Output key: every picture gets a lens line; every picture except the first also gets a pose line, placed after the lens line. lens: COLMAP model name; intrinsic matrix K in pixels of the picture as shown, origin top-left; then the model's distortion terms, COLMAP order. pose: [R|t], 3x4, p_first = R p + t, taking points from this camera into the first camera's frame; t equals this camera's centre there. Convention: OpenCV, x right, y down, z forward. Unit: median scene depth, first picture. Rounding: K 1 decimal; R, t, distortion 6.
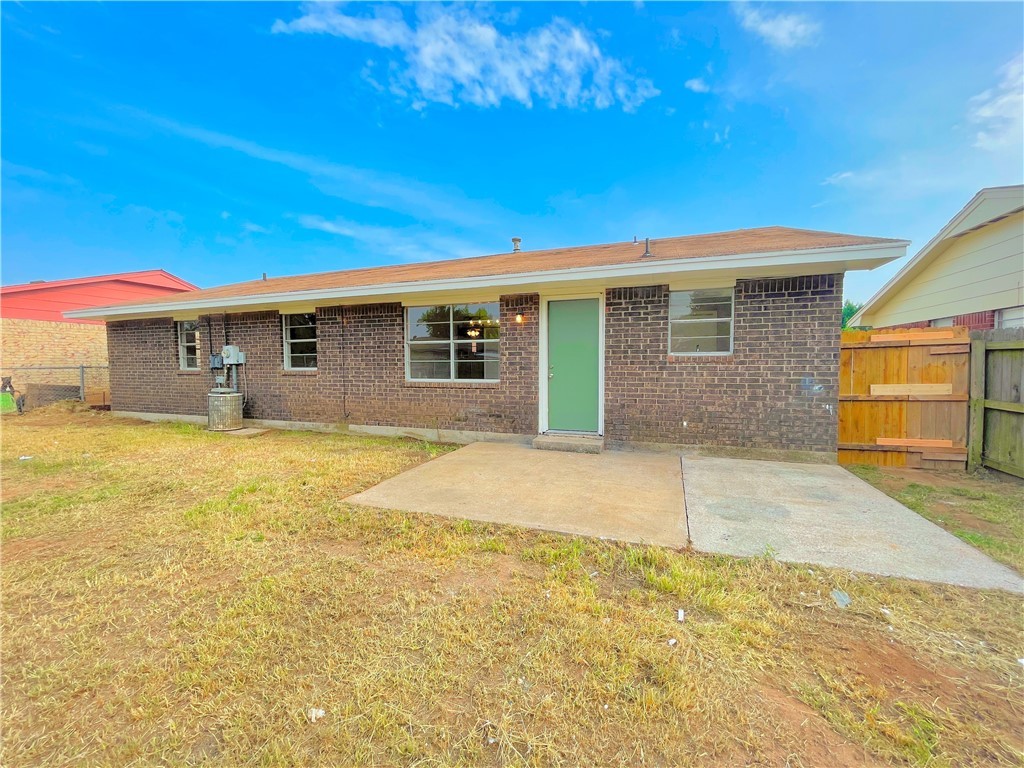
lens RADIAL K [[416.1, 0, 512.1], [0, 416.1, 380.7], [0, 0, 1]] dist [-0.003898, 0.001850]
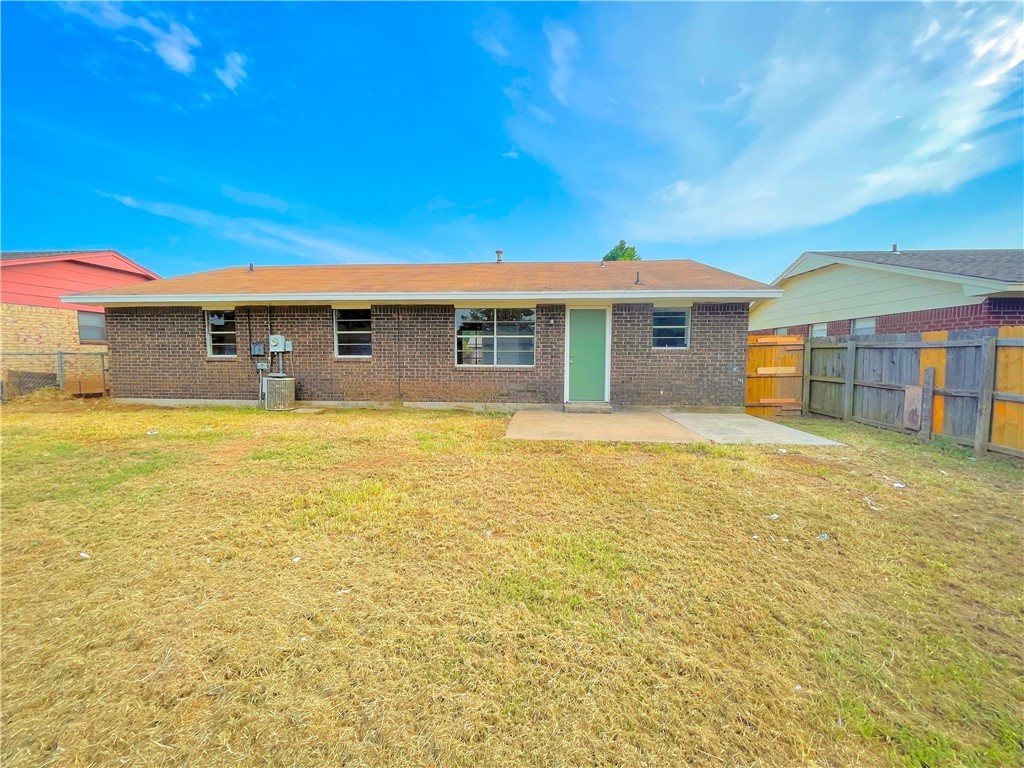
lens RADIAL K [[416.1, 0, 512.7], [0, 416.1, 381.5], [0, 0, 1]] dist [-0.003898, 0.001850]
pose [[0.961643, -0.008111, 0.274183, -0.475397], [0.003010, 0.999815, 0.019017, 0.025585], [-0.274286, -0.017462, 0.961490, -0.304350]]
